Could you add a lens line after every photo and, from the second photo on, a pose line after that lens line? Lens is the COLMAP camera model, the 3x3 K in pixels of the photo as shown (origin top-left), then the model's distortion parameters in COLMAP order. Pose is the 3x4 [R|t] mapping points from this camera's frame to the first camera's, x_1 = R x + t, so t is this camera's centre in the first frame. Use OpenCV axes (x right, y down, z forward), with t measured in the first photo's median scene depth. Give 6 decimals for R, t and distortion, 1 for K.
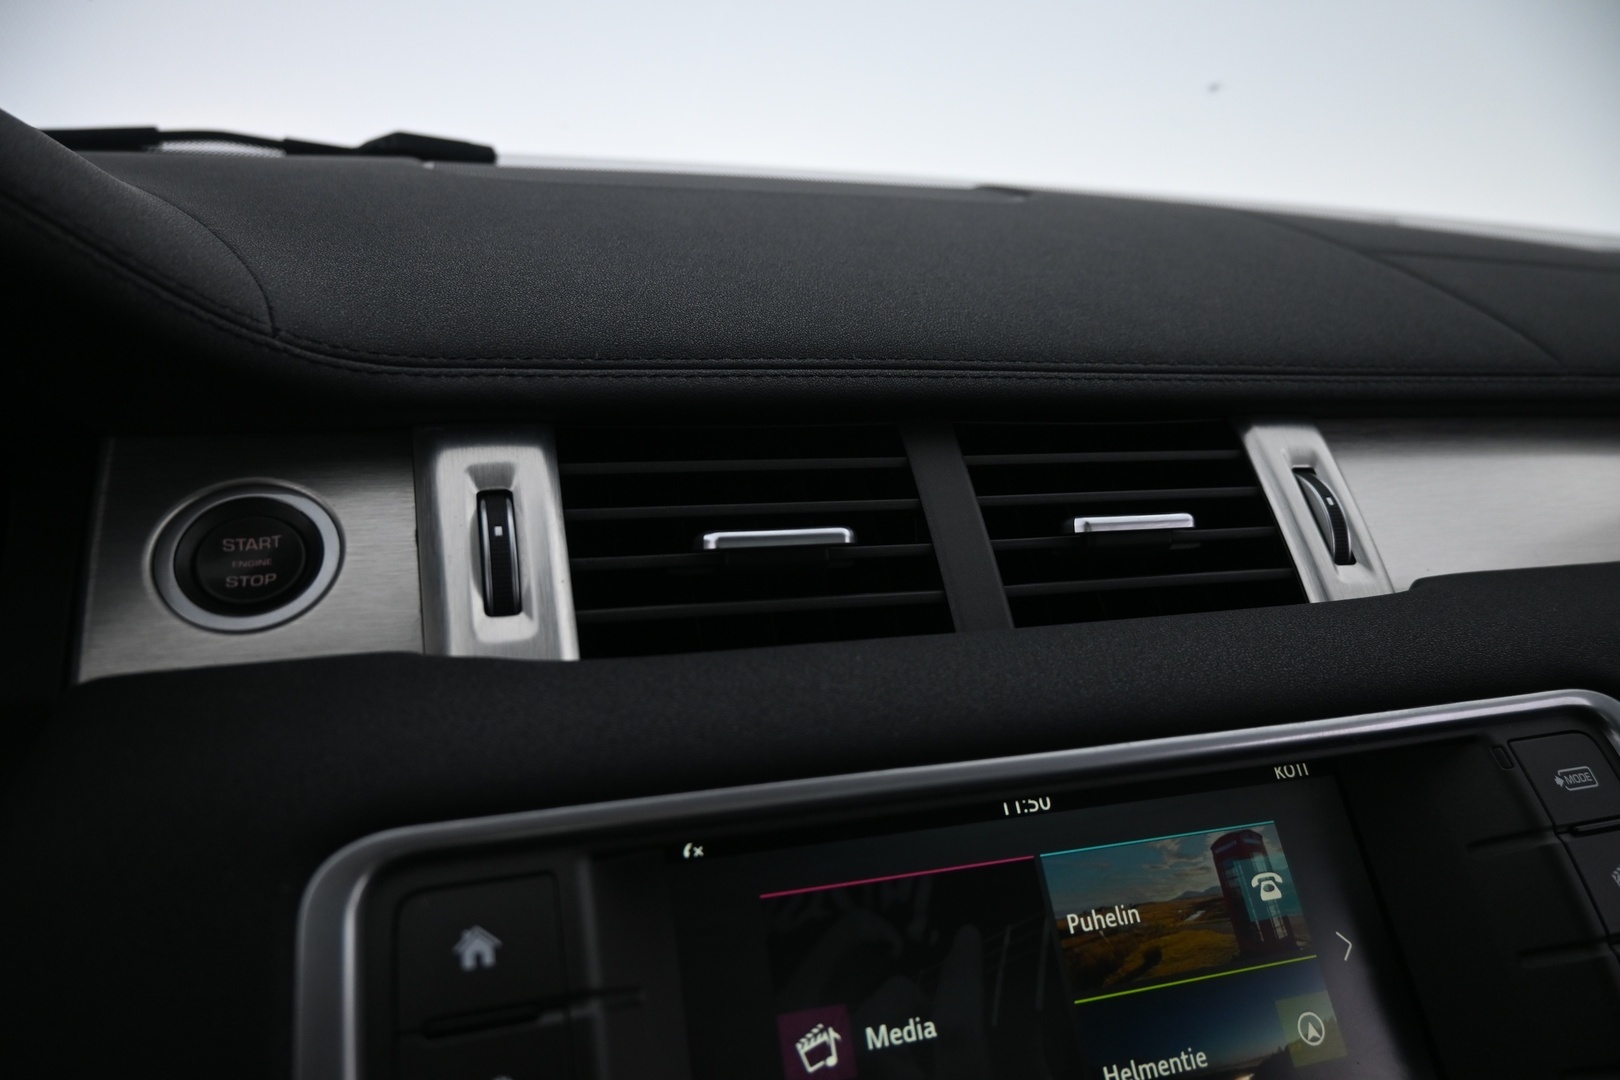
lens RADIAL K [[1109.3, 0, 810.0], [0, 1109.3, 540.0], [0, 0, 1]] dist [-0.005012, -0.006424]
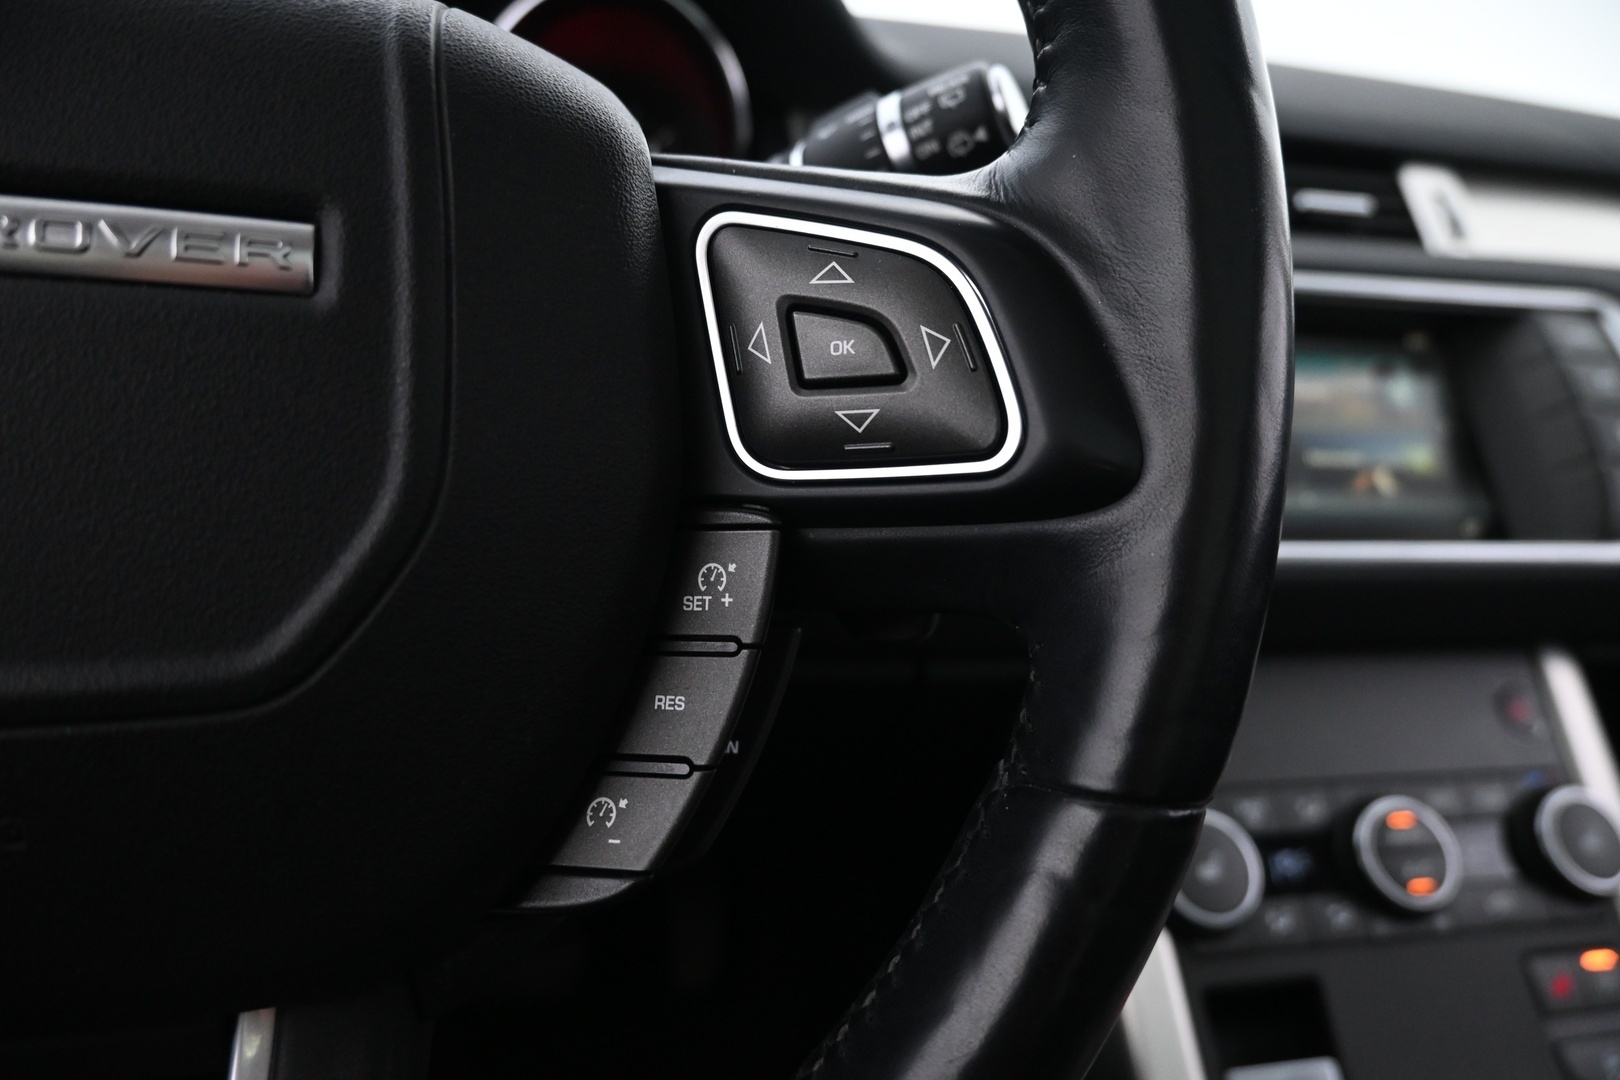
lens RADIAL K [[1136.1, 0, 810.0], [0, 1136.1, 540.0], [0, 0, 1]] dist [-0.003000, -0.003642]
pose [[0.995585, 0.060842, -0.071474, -0.415106], [-0.058570, 0.997722, 0.033462, 0.576459], [0.073347, -0.029128, 0.996881, -0.962855]]
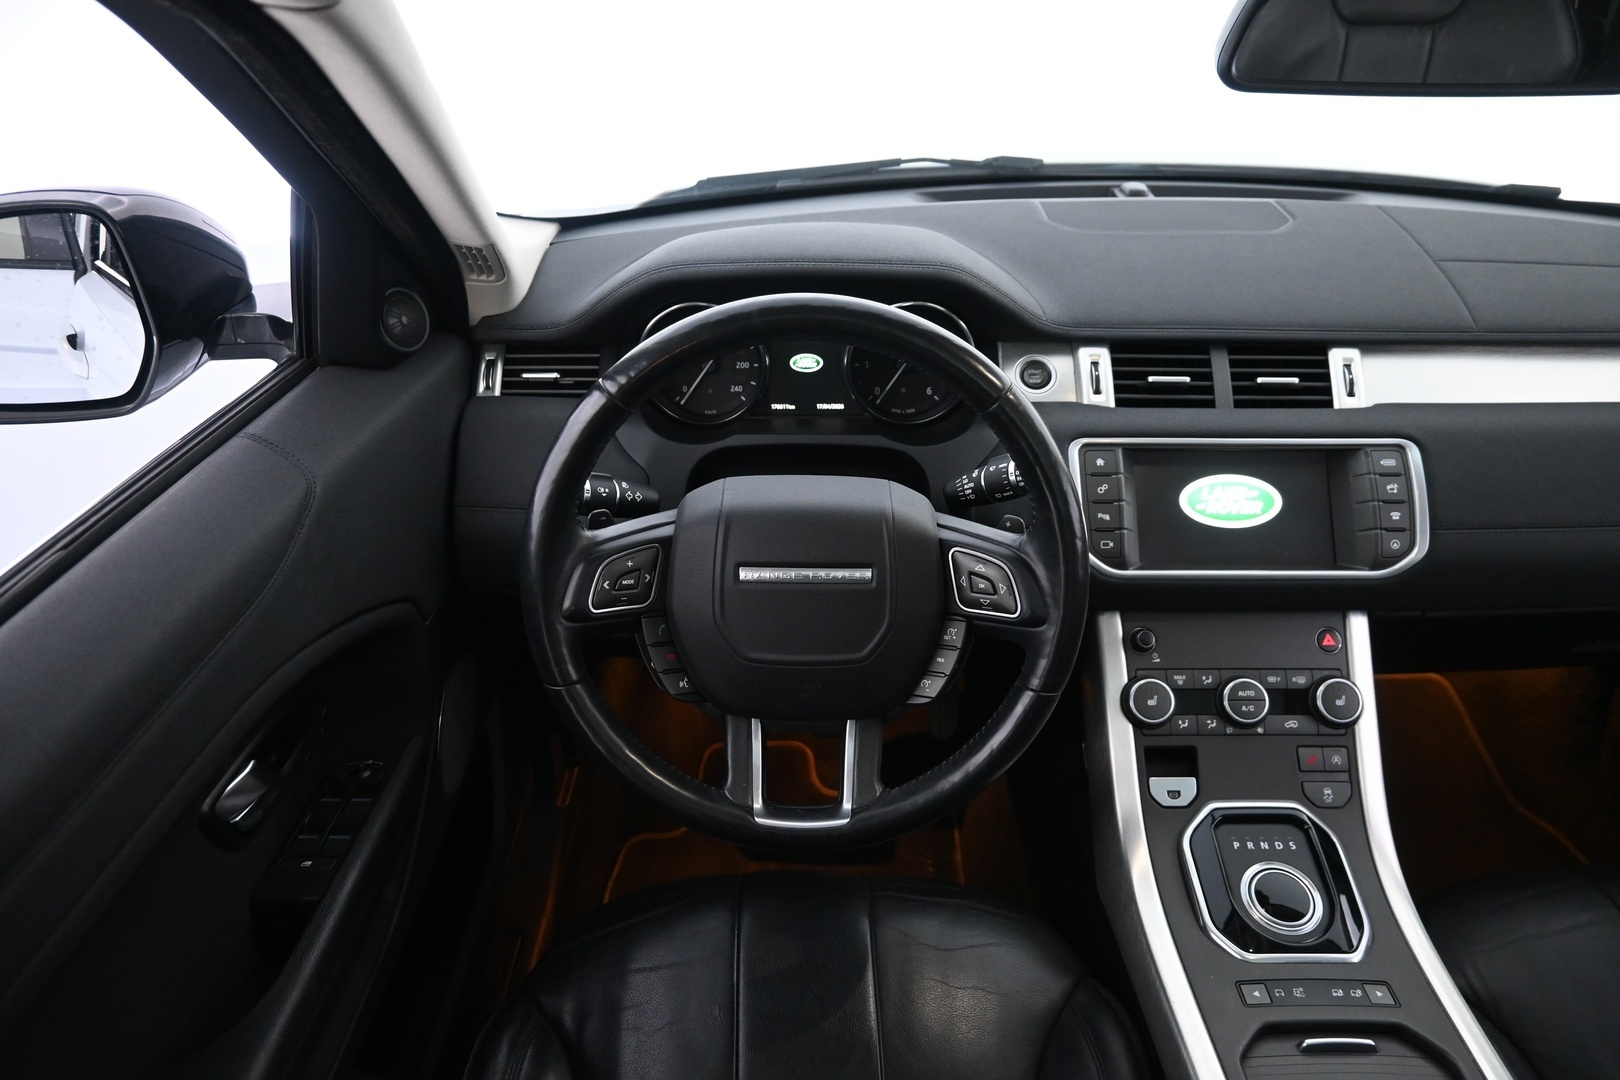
lens RADIAL K [[1109.3, 0, 810.0], [0, 1109.3, 540.0], [0, 0, 1]] dist [-0.005012, -0.006424]
pose [[0.953581, 0.116444, -0.277711, -0.084820], [-0.051414, 0.971628, 0.230859, -0.289682], [0.296714, -0.205865, 0.932513, -3.116877]]
